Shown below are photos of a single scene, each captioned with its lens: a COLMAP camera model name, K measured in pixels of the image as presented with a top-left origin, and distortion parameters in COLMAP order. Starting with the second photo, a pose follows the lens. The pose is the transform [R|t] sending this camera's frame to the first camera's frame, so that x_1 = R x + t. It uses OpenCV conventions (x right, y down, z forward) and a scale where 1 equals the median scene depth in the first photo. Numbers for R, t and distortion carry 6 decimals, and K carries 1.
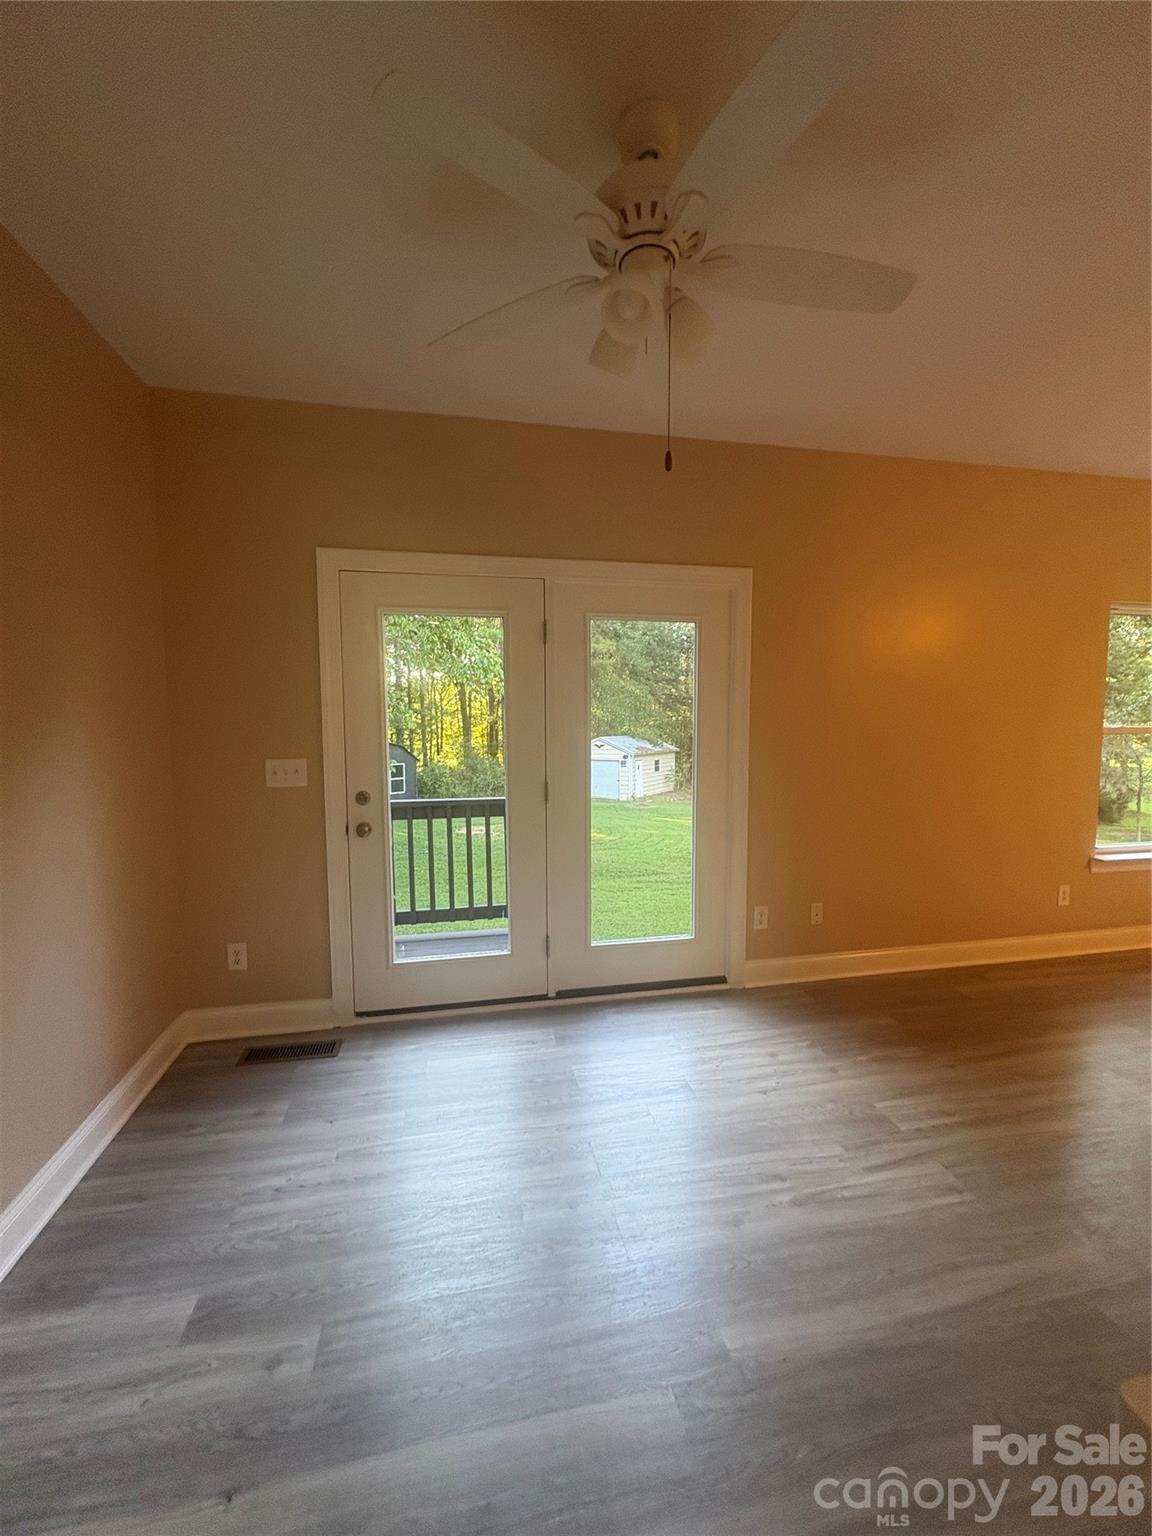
lens RADIAL K [[614.9, 0, 571.8], [0, 614.9, 768.9], [0, 0, 1]] dist [0.000234, 0.000060]
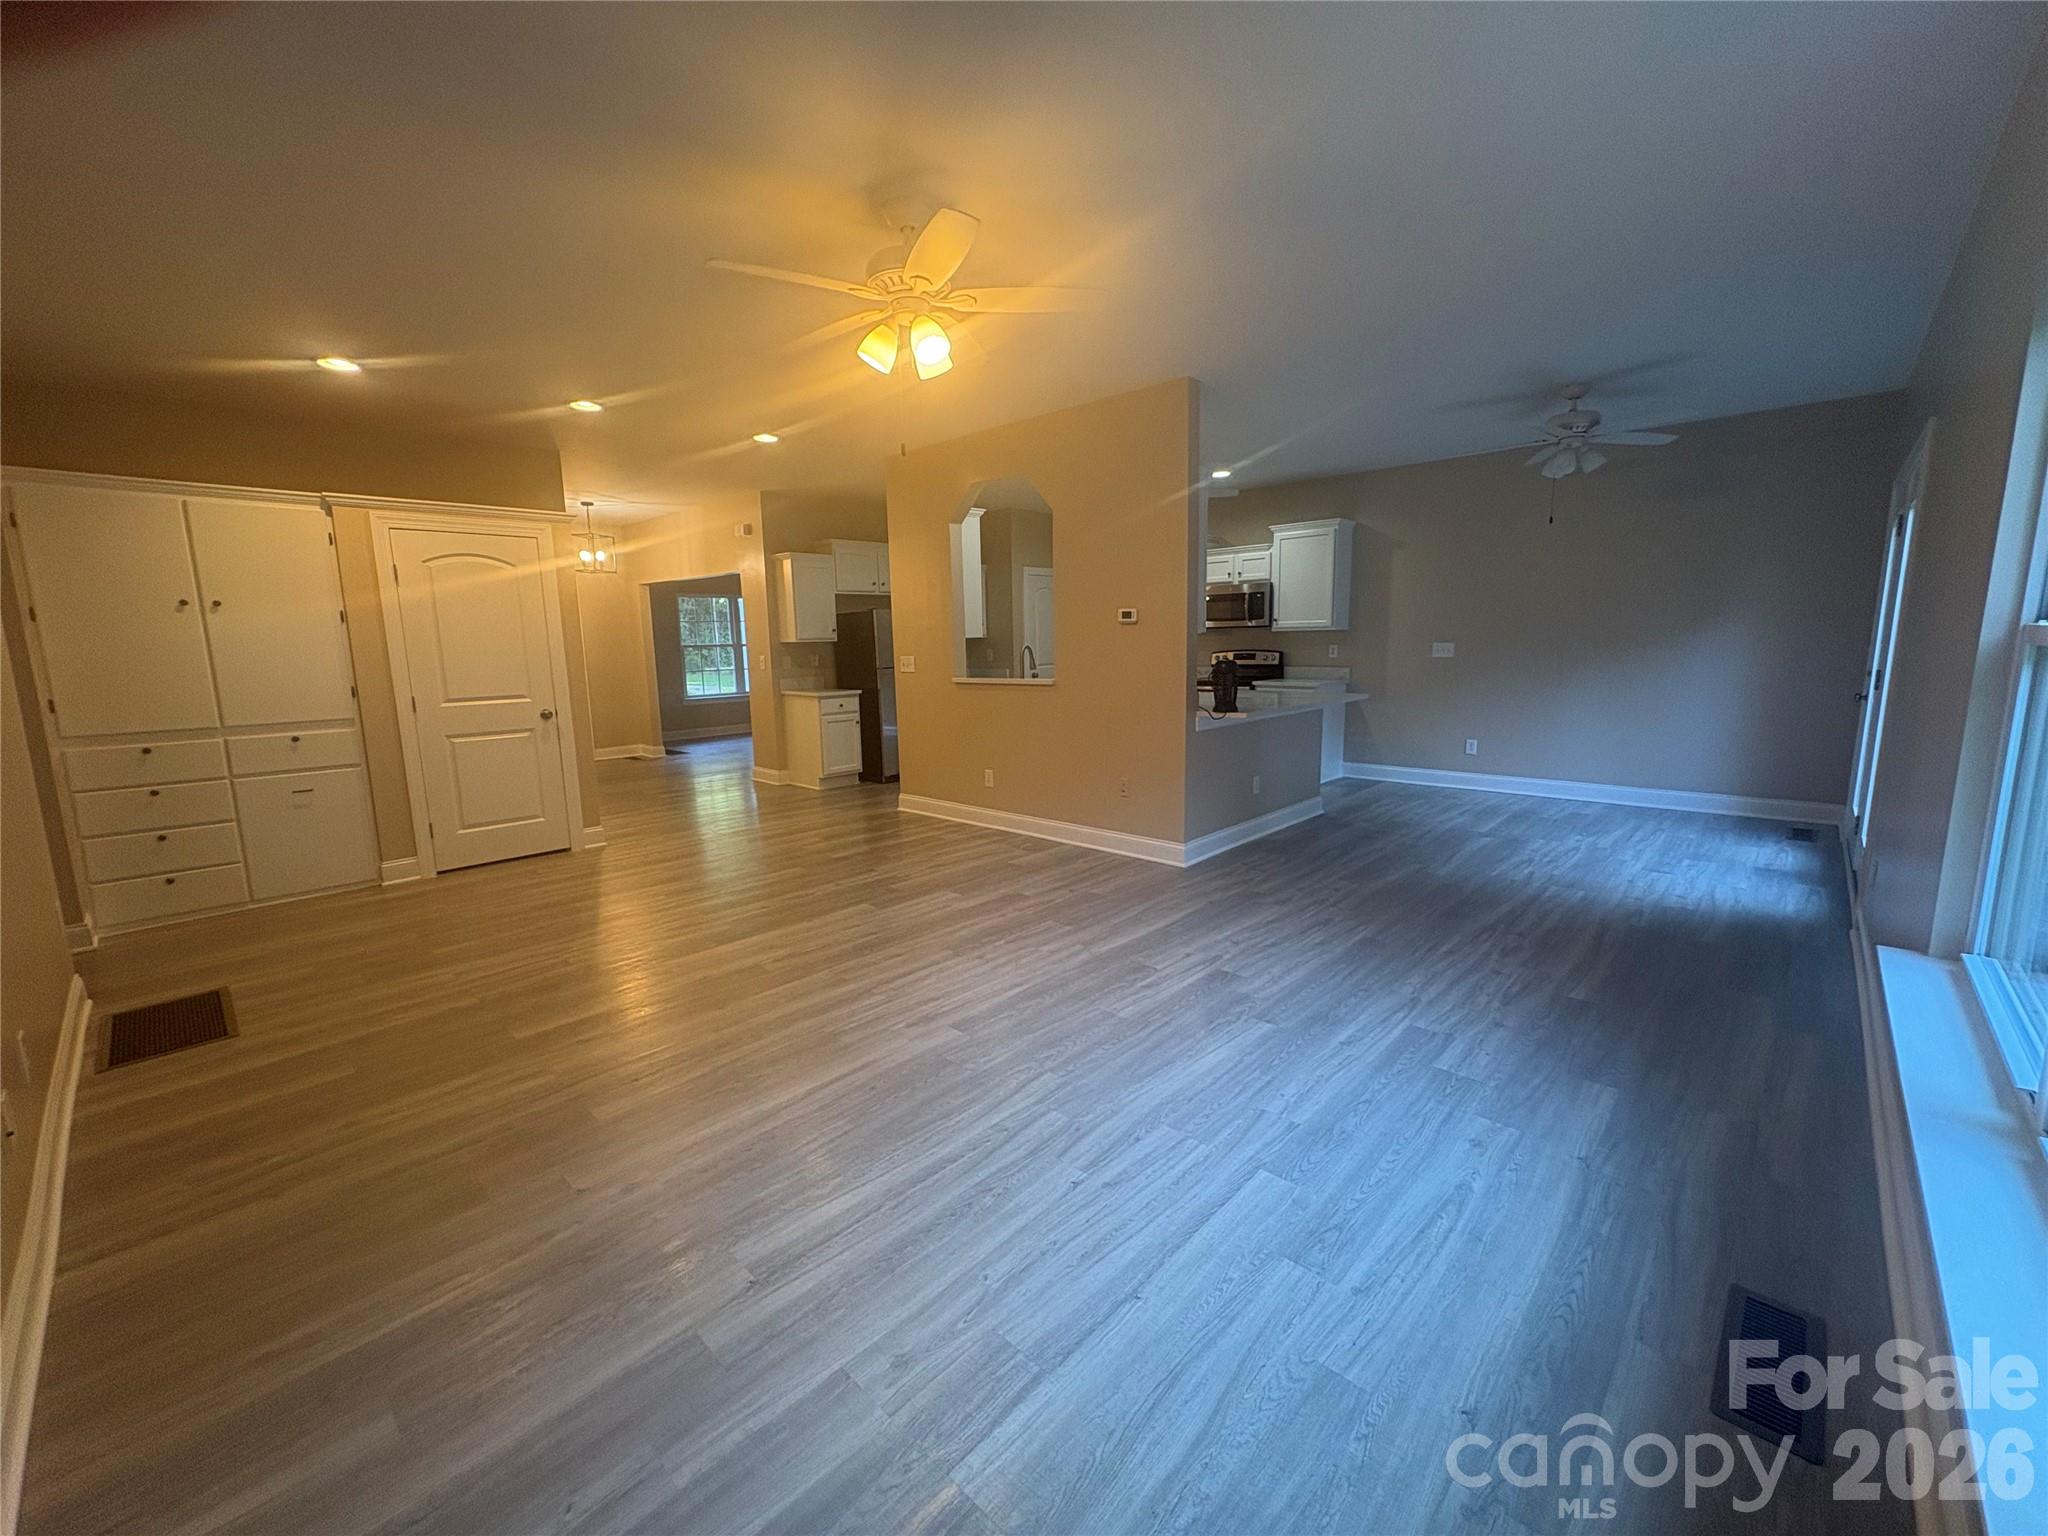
lens RADIAL K [[819.9, 0, 1025.1], [0, 819.9, 766.3], [0, 0, 1]] dist [0.000234, 0.000060]
pose [[-0.815631, 0.110585, -0.567906, 1.986673], [-0.023019, 0.974584, 0.222836, -0.097956], [0.578115, 0.194824, -0.792355, 1.302187]]
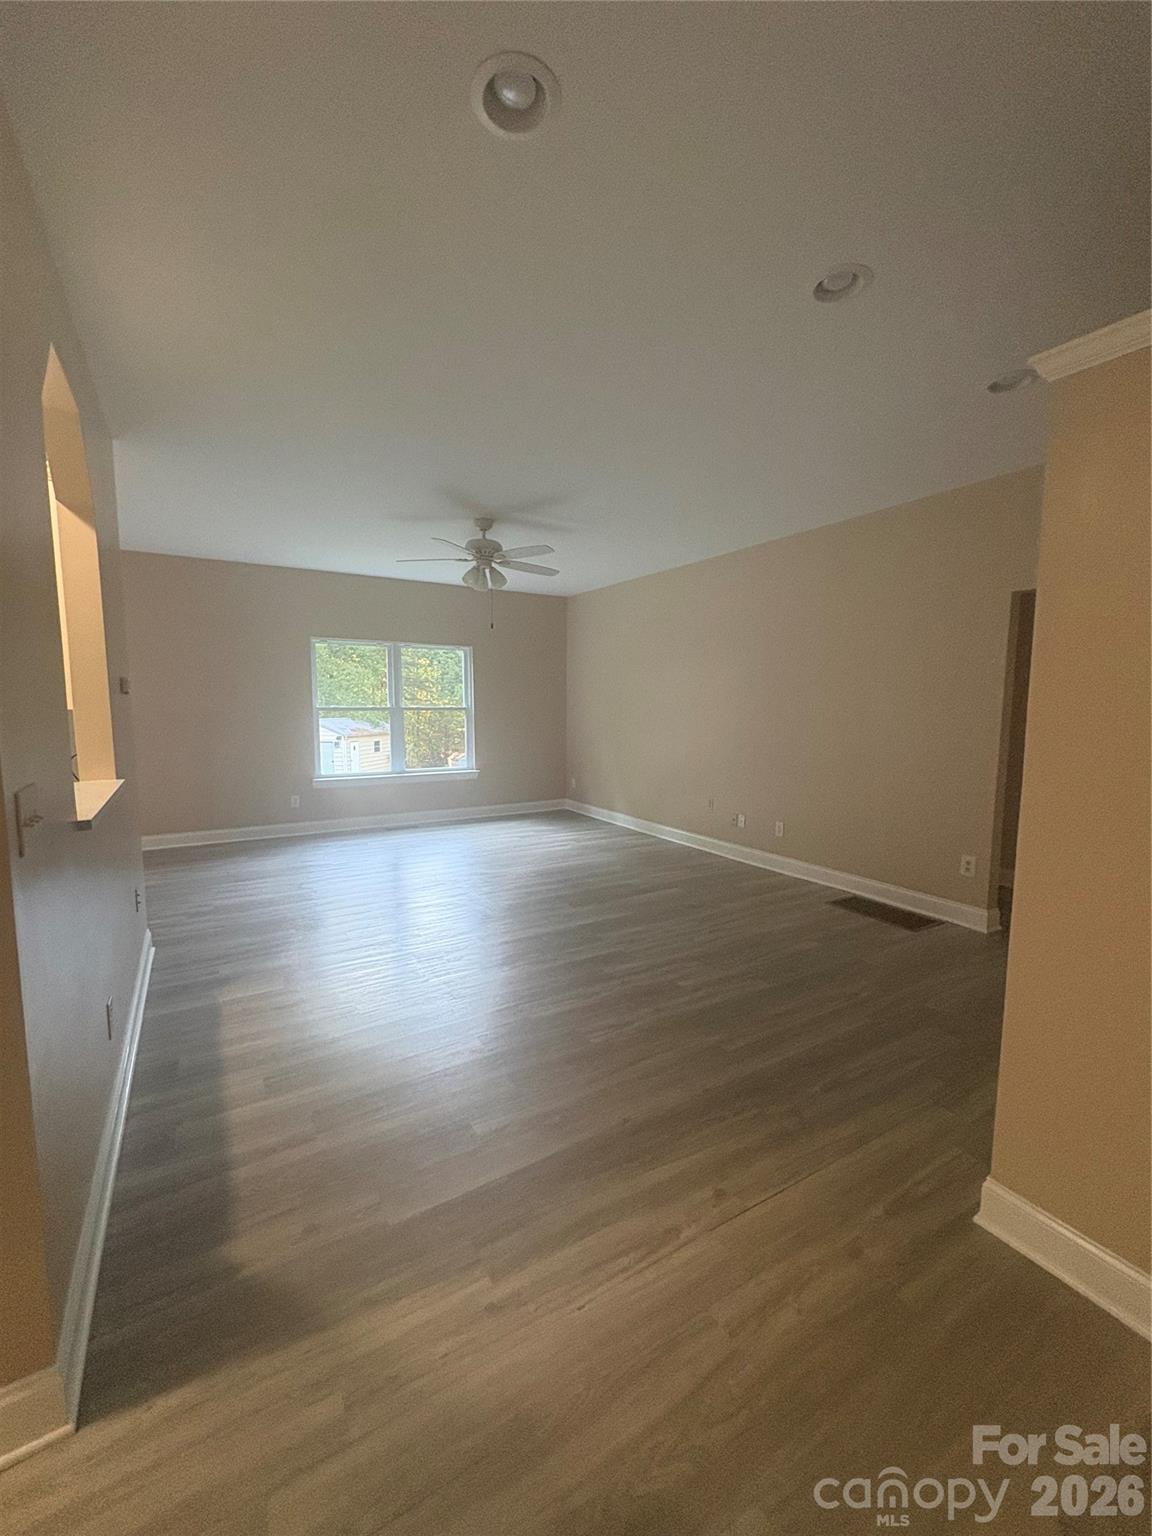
lens RADIAL K [[614.9, 0, 572.9], [0, 614.9, 769.6], [0, 0, 1]] dist [0.000234, 0.000060]
pose [[0.942508, -0.033465, 0.332504, 1.187413], [0.023831, 0.999171, 0.033011, 0.091704], [-0.333333, -0.023189, 0.942524, -1.167618]]
